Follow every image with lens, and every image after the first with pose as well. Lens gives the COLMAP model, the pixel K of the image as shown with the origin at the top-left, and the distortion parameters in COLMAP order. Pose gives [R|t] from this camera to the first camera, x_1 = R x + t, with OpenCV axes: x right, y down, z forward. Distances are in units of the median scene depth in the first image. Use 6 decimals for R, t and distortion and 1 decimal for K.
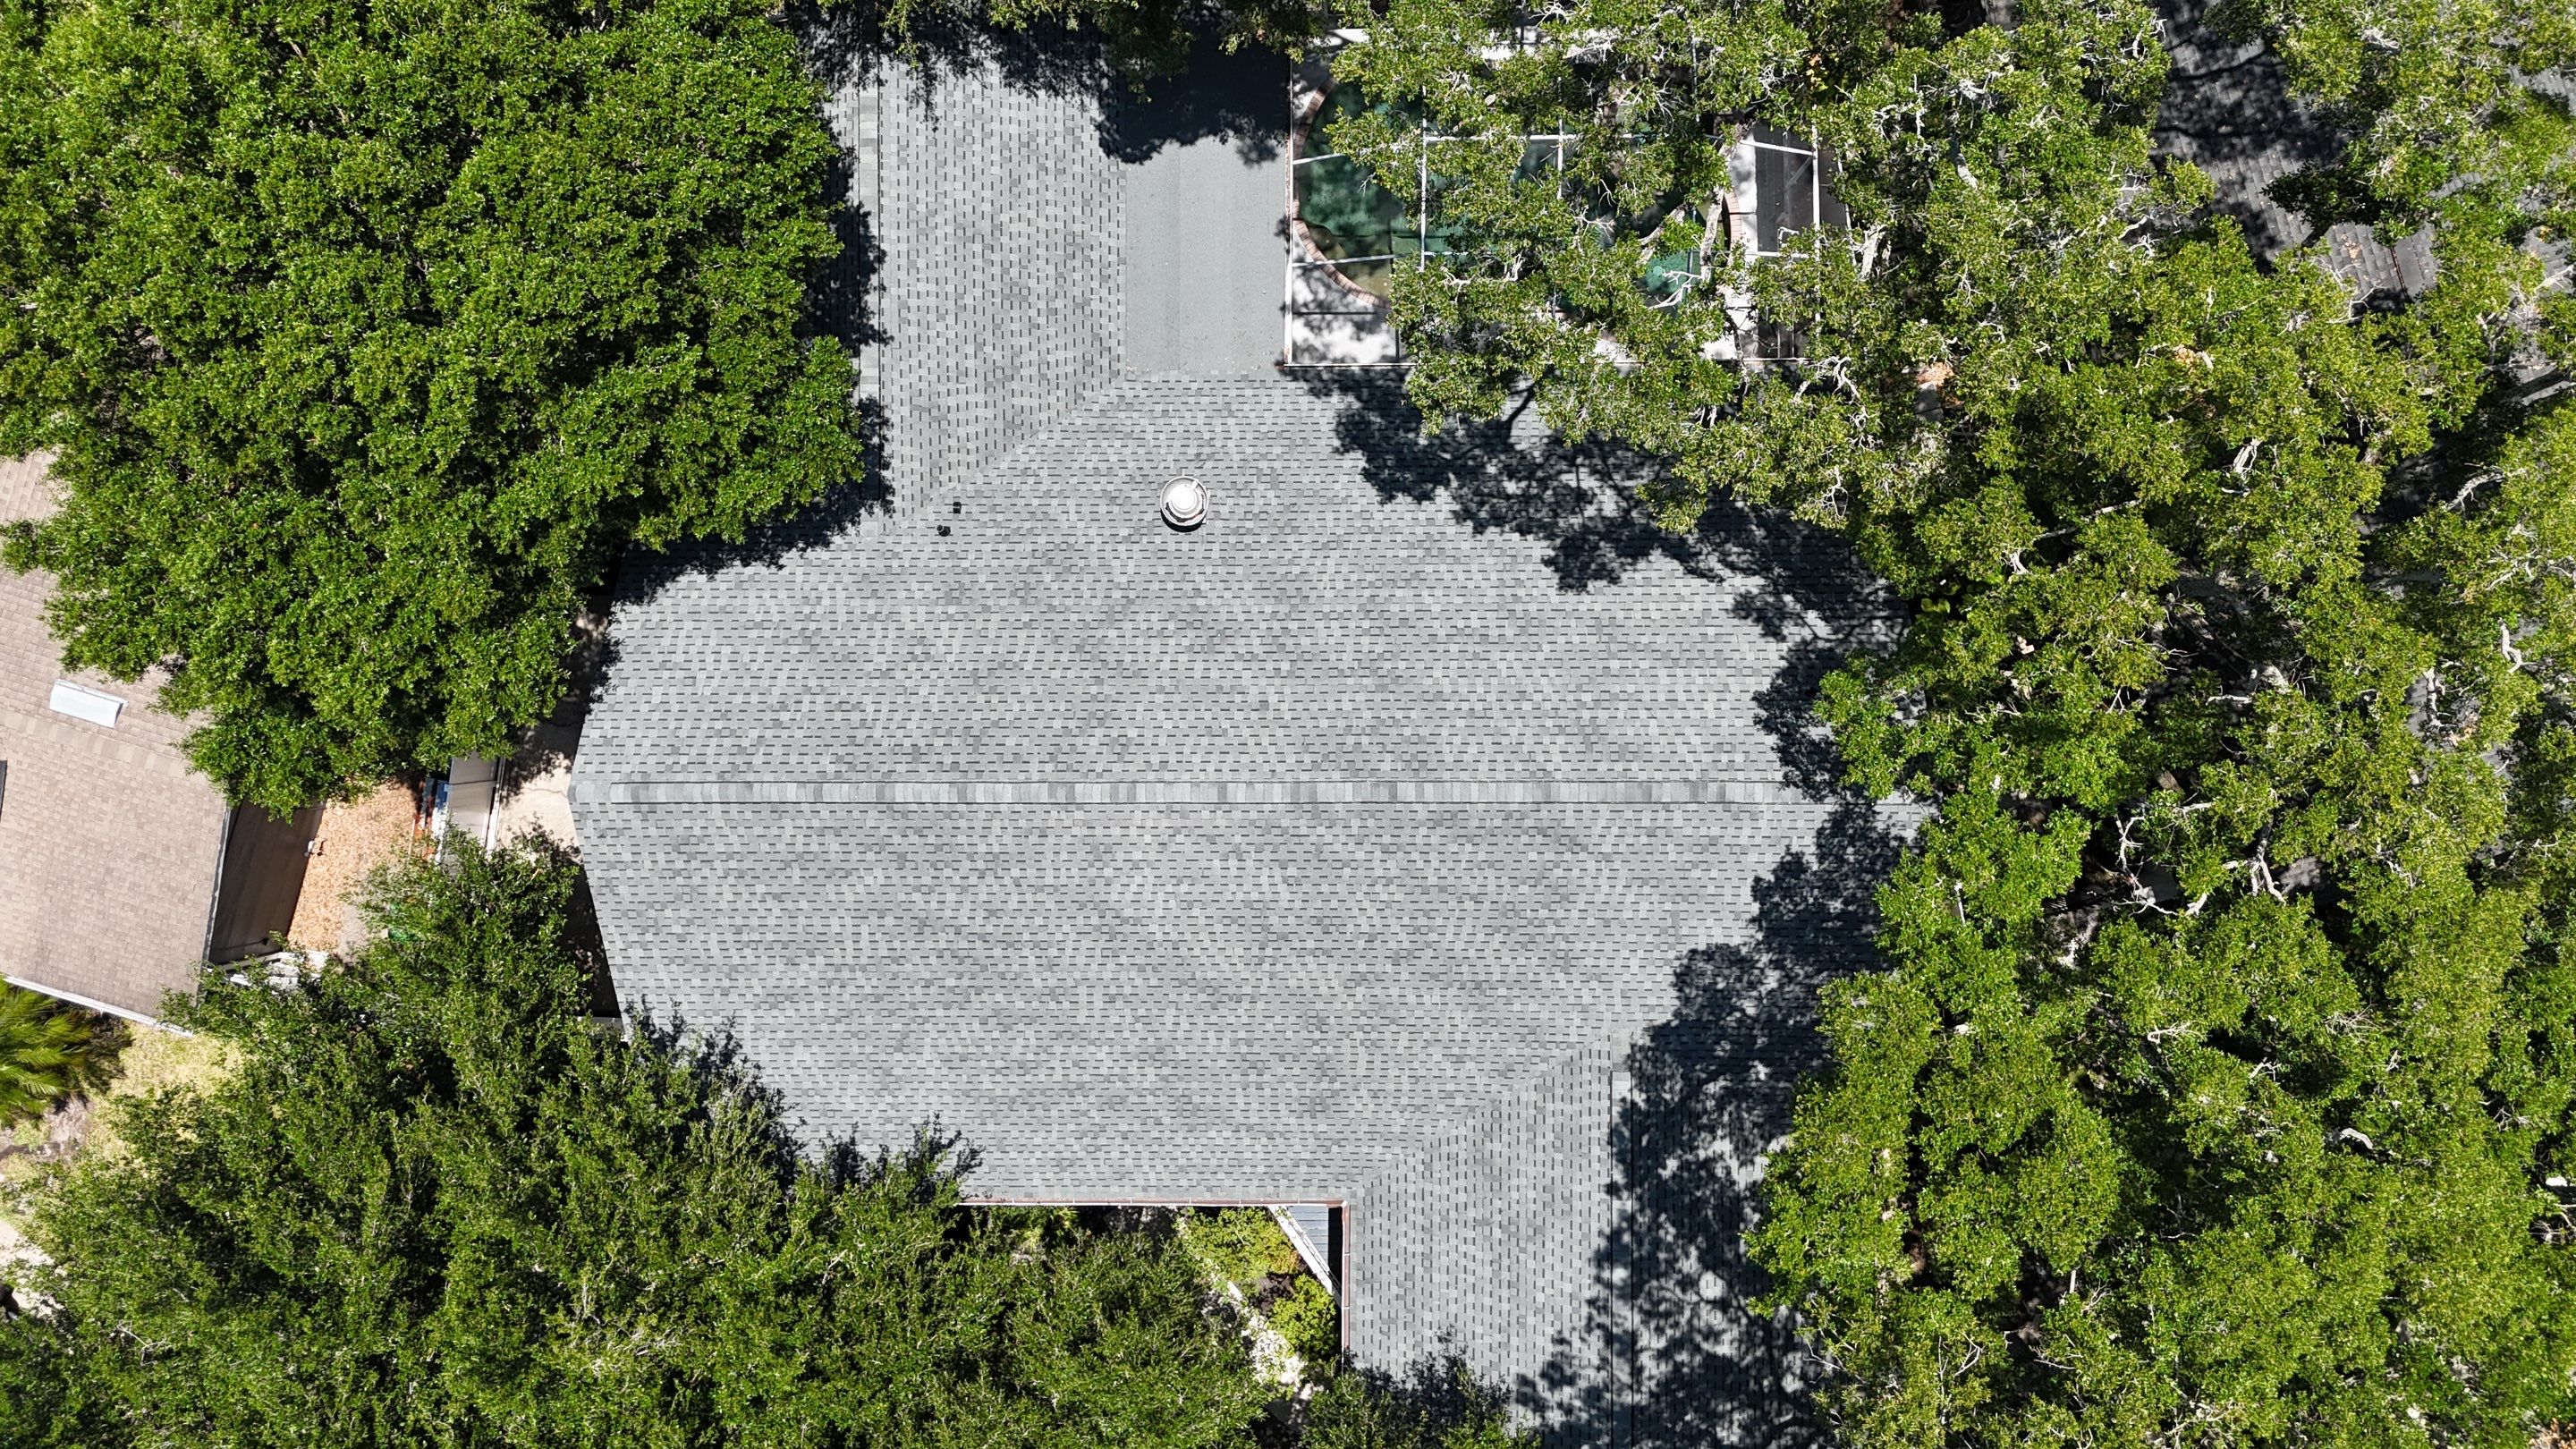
lens RADIAL K [[1611.8, 0, 1295.6], [0, 1611.8, 722.5], [0, 0, 1]] dist [0.000615, -0.000633]
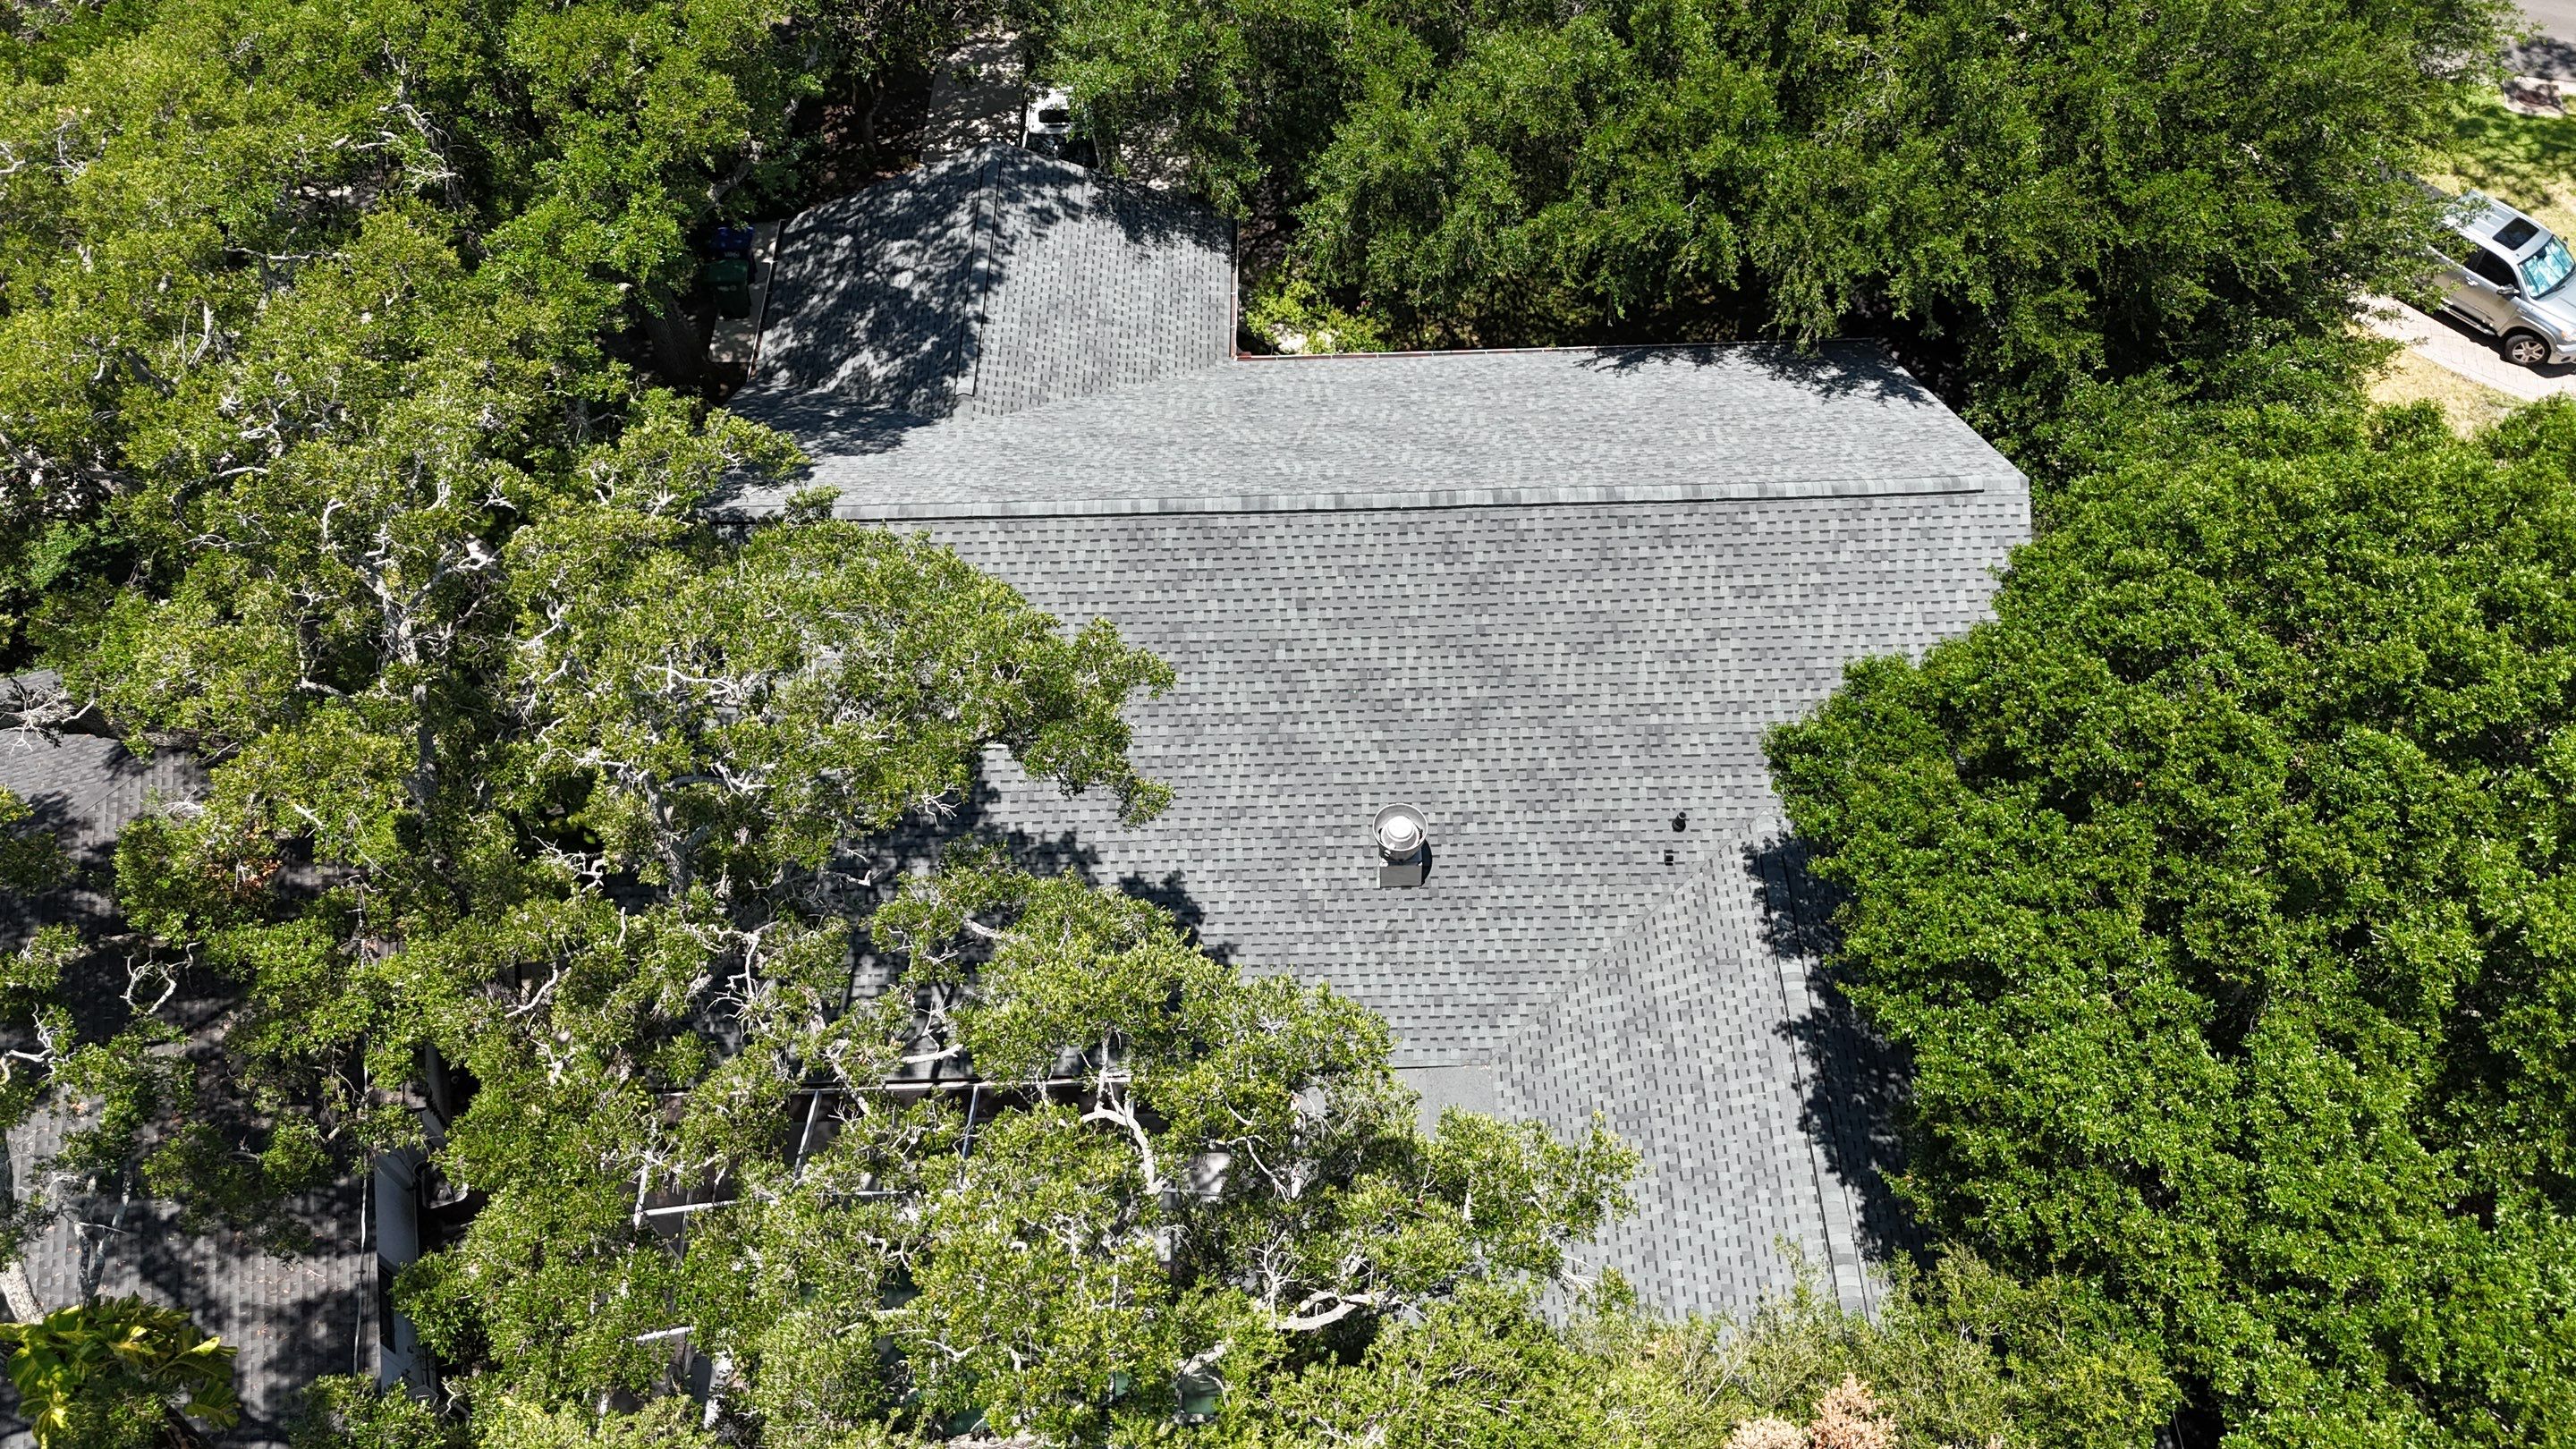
lens RADIAL K [[1611.8, 0, 1295.6], [0, 1611.8, 722.5], [0, 0, 1]] dist [0.000615, -0.000633]
pose [[-0.998608, 0.039187, 0.035302, -0.043448], [-0.016624, -0.869051, 0.494443, -0.496808], [0.050055, 0.493168, 0.868493, 0.203018]]
